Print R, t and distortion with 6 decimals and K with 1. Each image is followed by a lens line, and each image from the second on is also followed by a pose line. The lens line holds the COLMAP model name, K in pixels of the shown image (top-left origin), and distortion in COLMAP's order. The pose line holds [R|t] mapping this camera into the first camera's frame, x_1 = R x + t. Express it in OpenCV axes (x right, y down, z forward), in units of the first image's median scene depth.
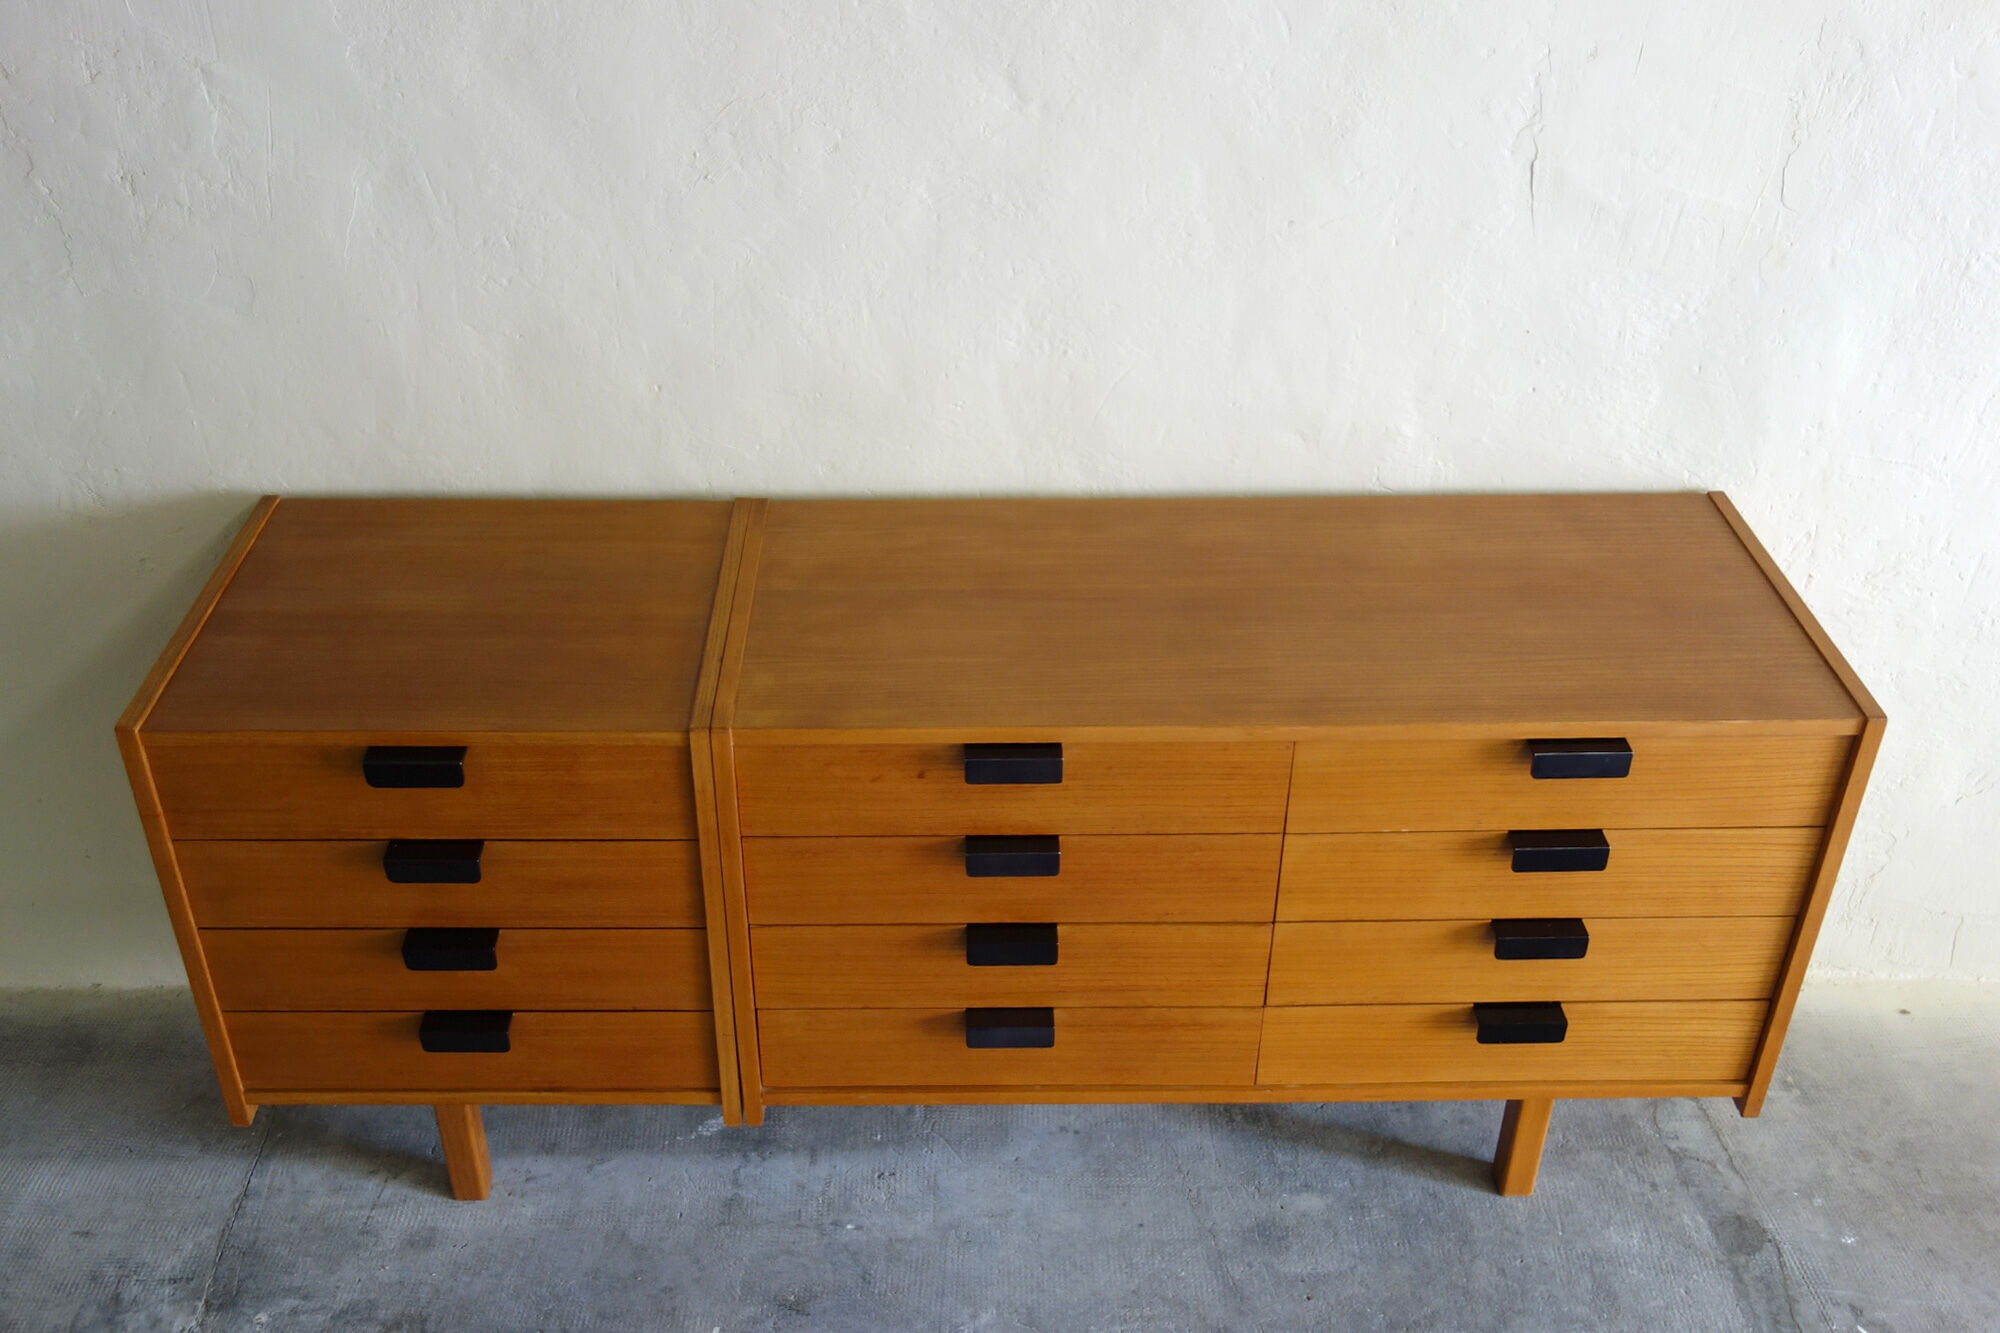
lens RADIAL K [[1953.4, 0, 958.4], [0, 1953.4, 792.5], [0, 0, 1]] dist [-0.007739, -0.004568]
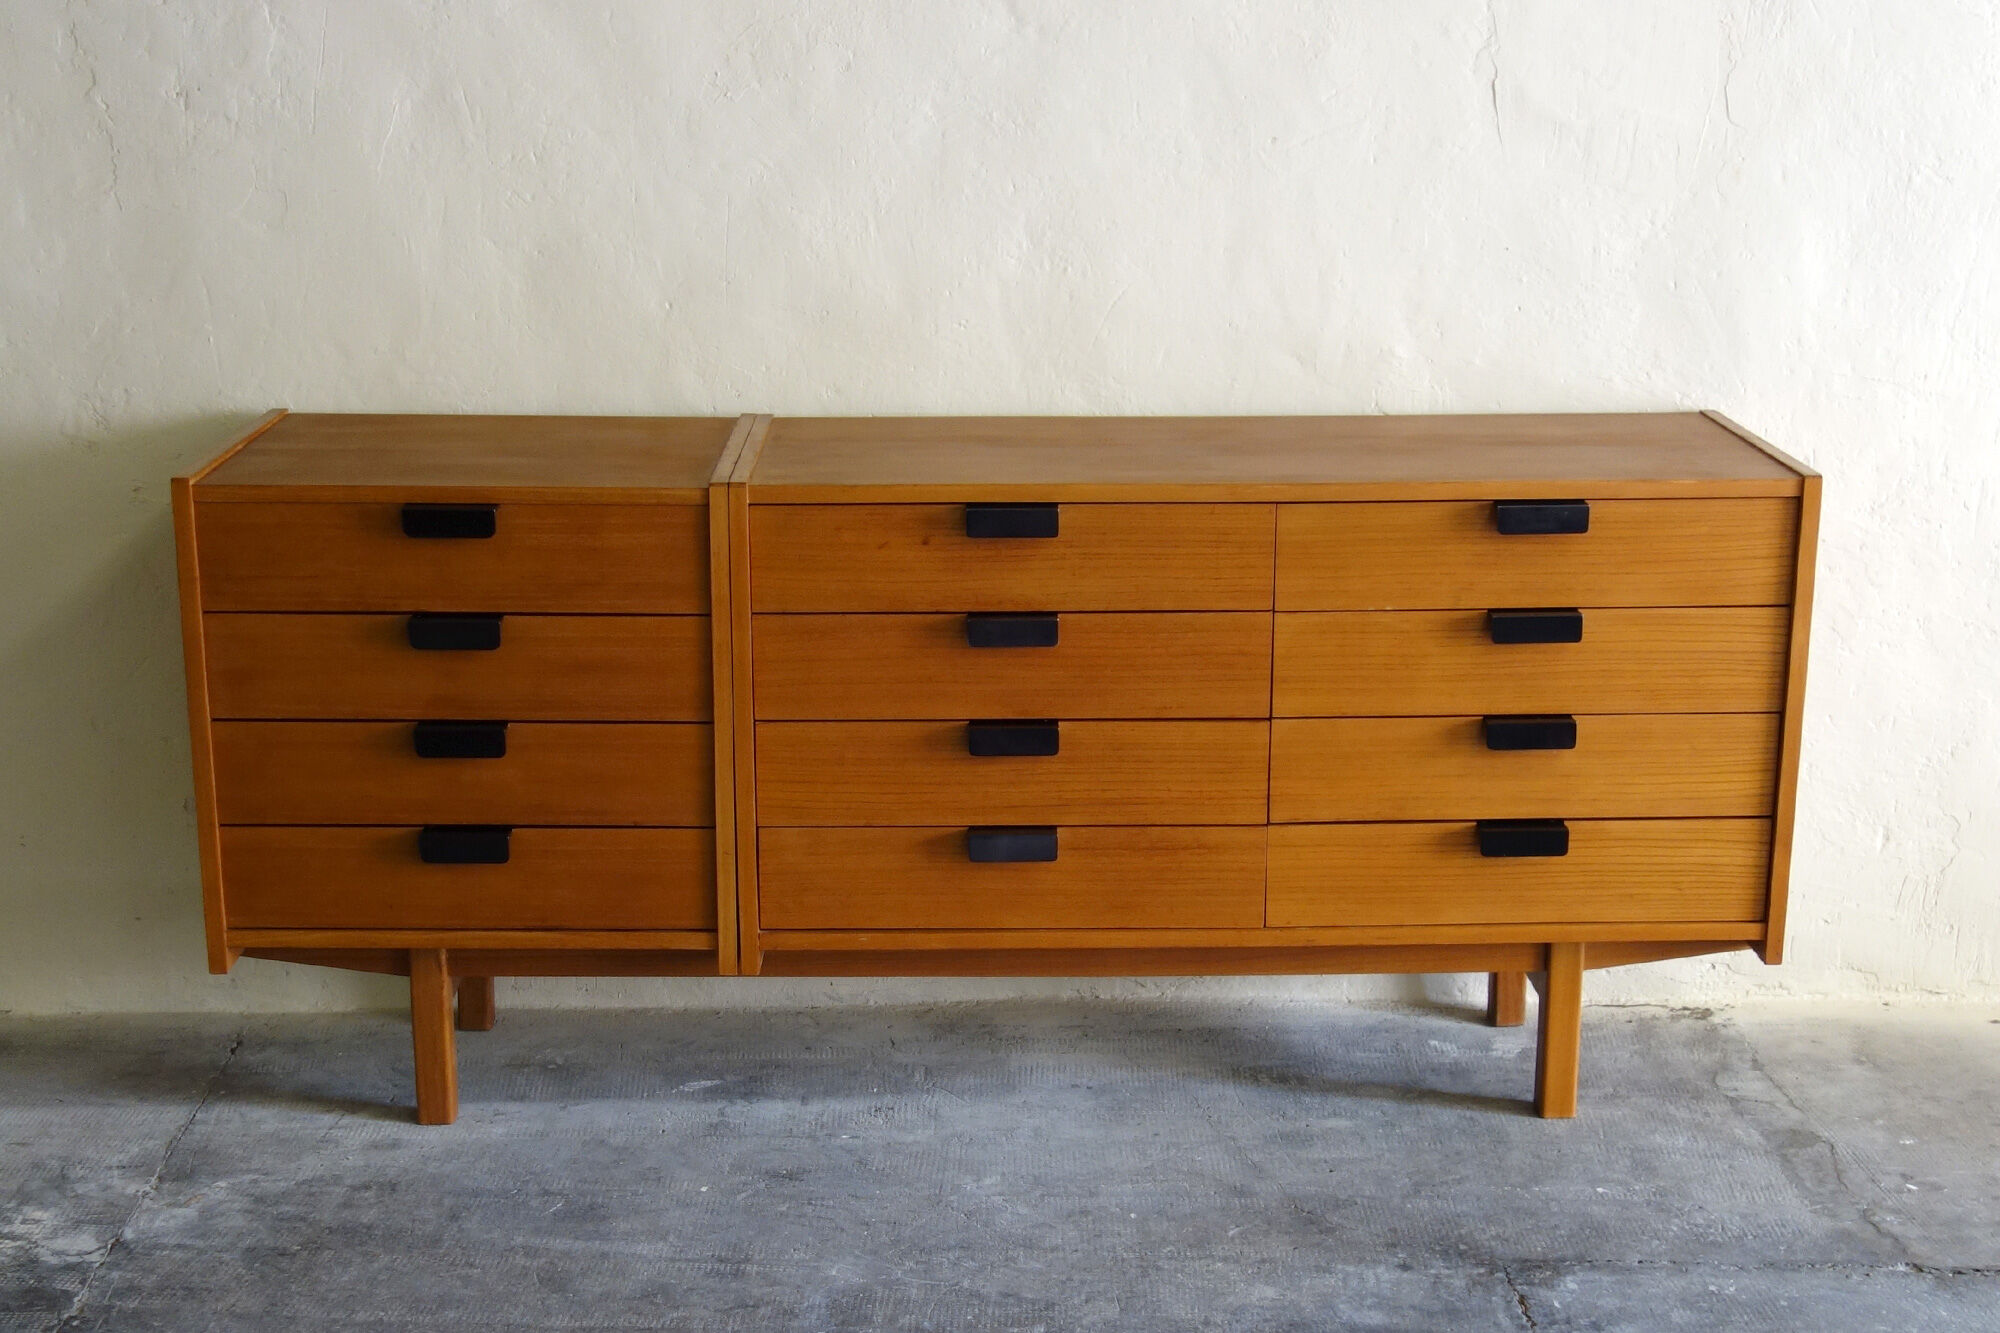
lens RADIAL K [[2805.6, 0, 1013.8], [0, 2805.6, 760.0], [0, 0, 1]] dist [-0.010968, -0.030856]
pose [[0.999871, 0.001018, 0.016038, 0.003701], [0.003577, 0.958848, -0.283897, 0.454014], [-0.015667, 0.283917, 0.958721, -0.357417]]
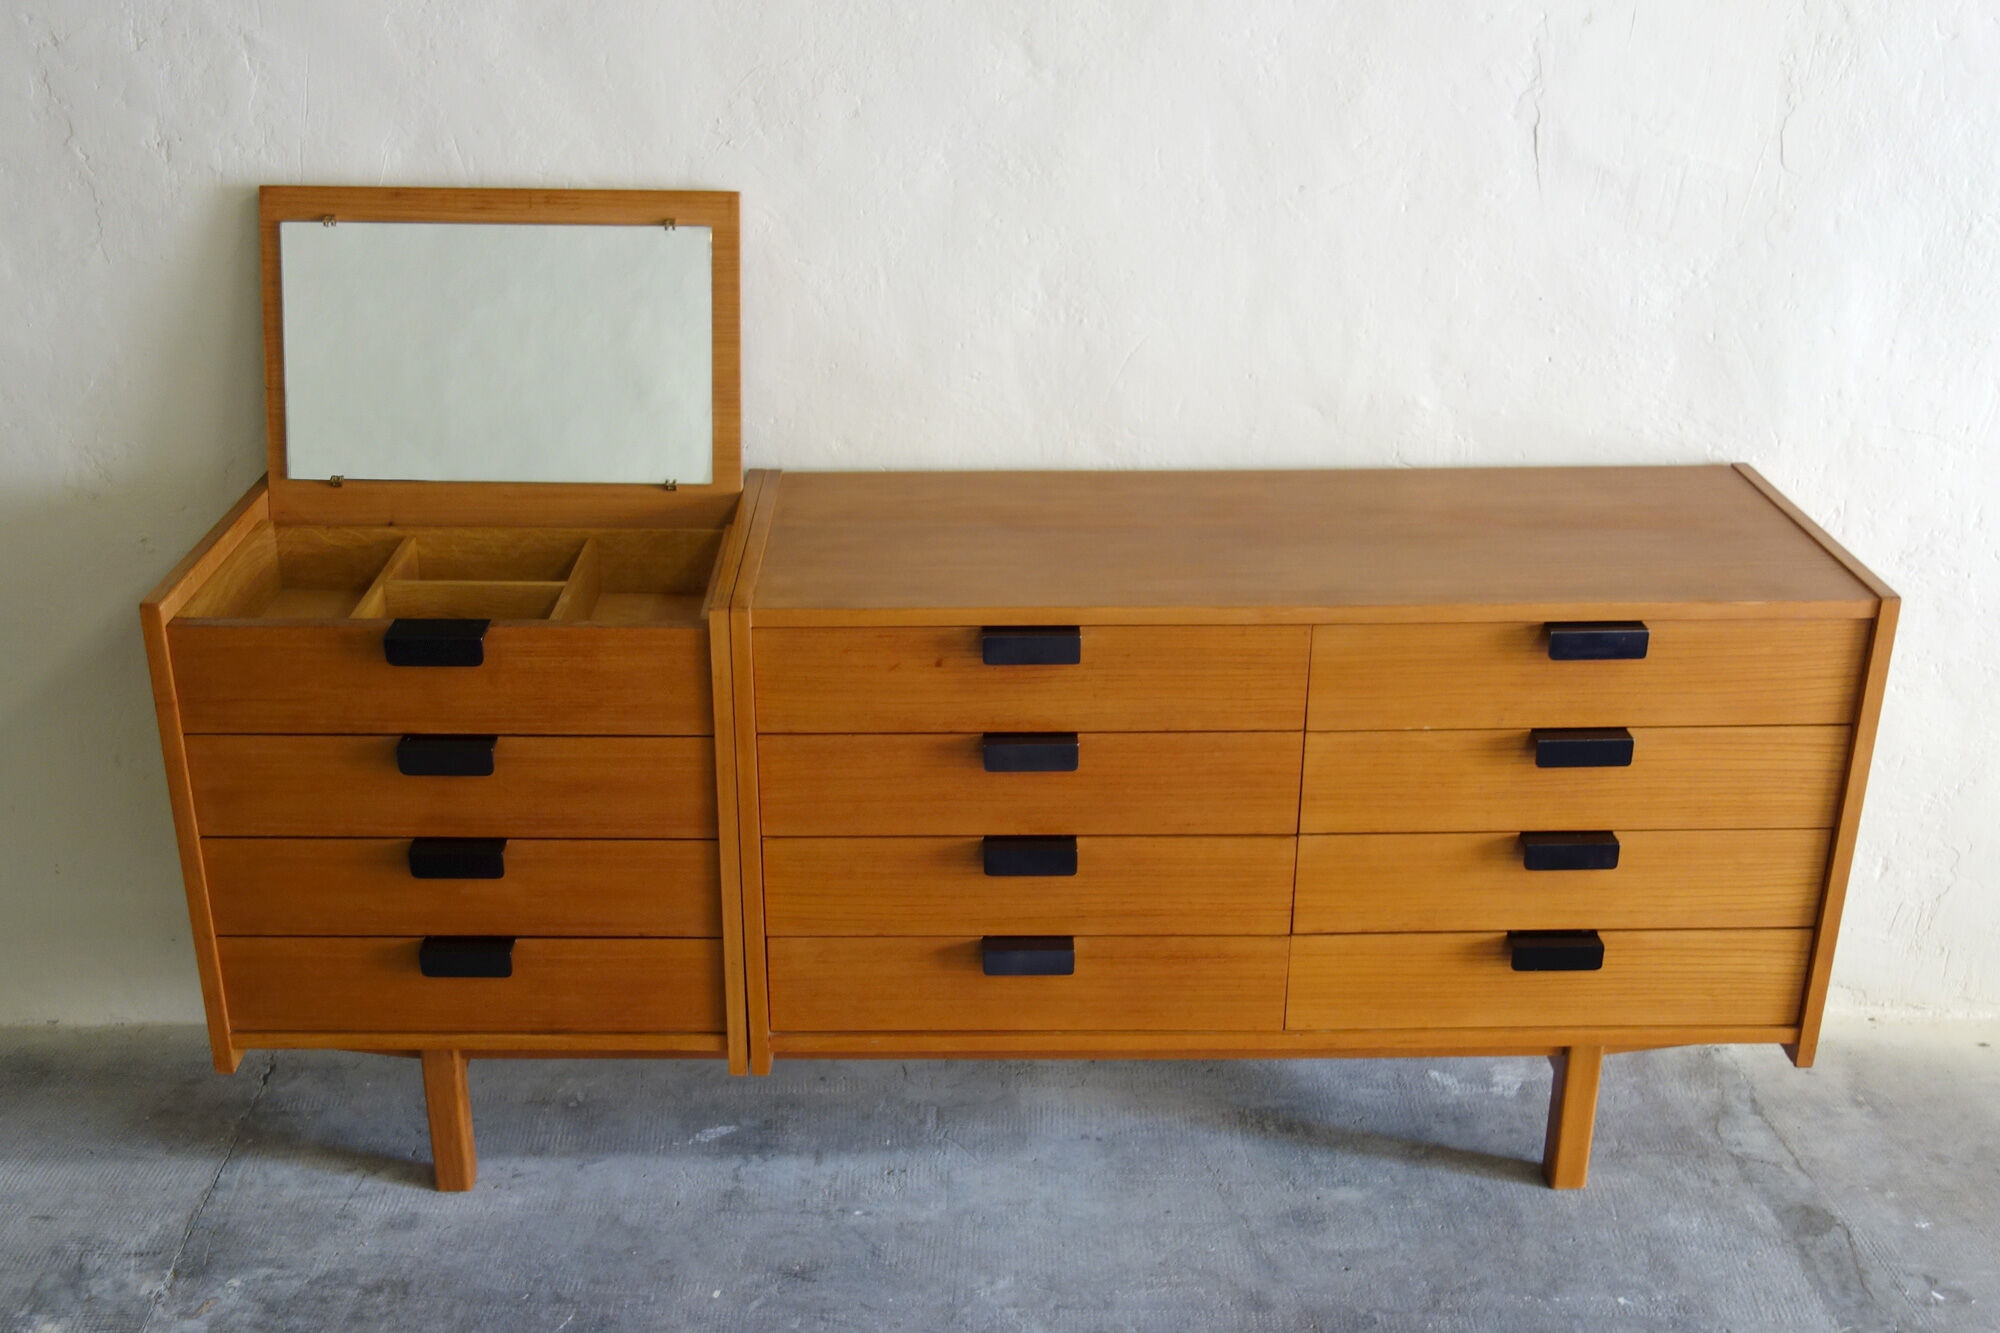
lens RADIAL K [[2235.0, 0, 953.5], [0, 2235.0, 753.2], [0, 0, 1]] dist [-0.008505, -0.010076]
pose [[0.999988, 0.001534, -0.004620, -0.005302], [-0.002271, 0.986476, -0.163892, 0.189928], [0.004306, 0.163900, 0.986468, -0.101464]]
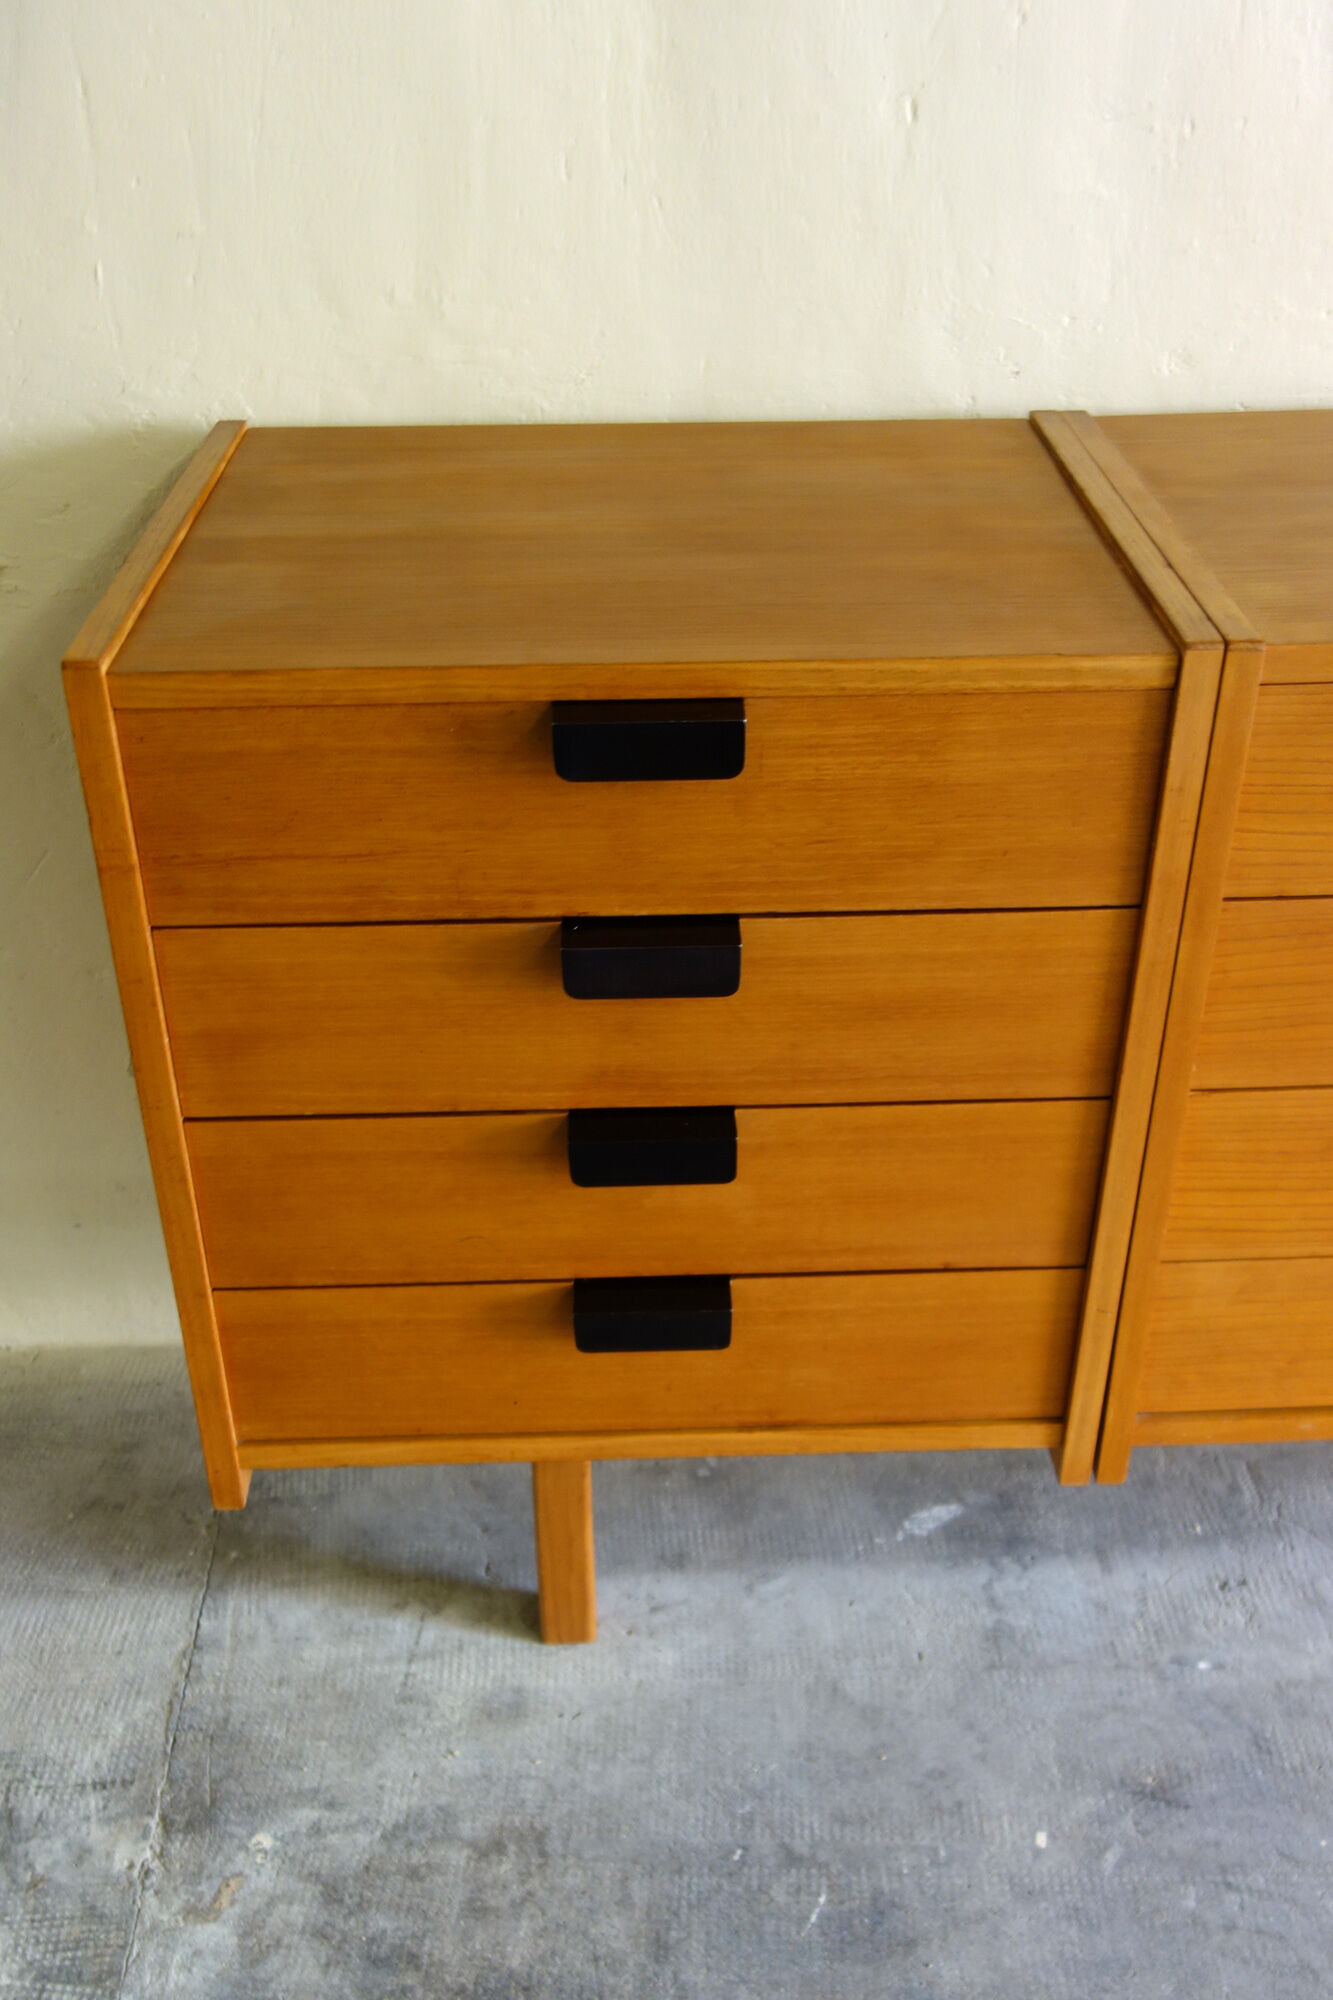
lens RADIAL K [[1953.4, 0, 693.4], [0, 1953.4, 1269.9], [0, 0, 1]] dist [-0.007739, -0.004568]
pose [[0.999589, -0.026661, 0.010548, -0.228722], [0.026949, 0.999238, -0.028226, 0.117617], [-0.009788, 0.028499, 0.999546, 0.409064]]
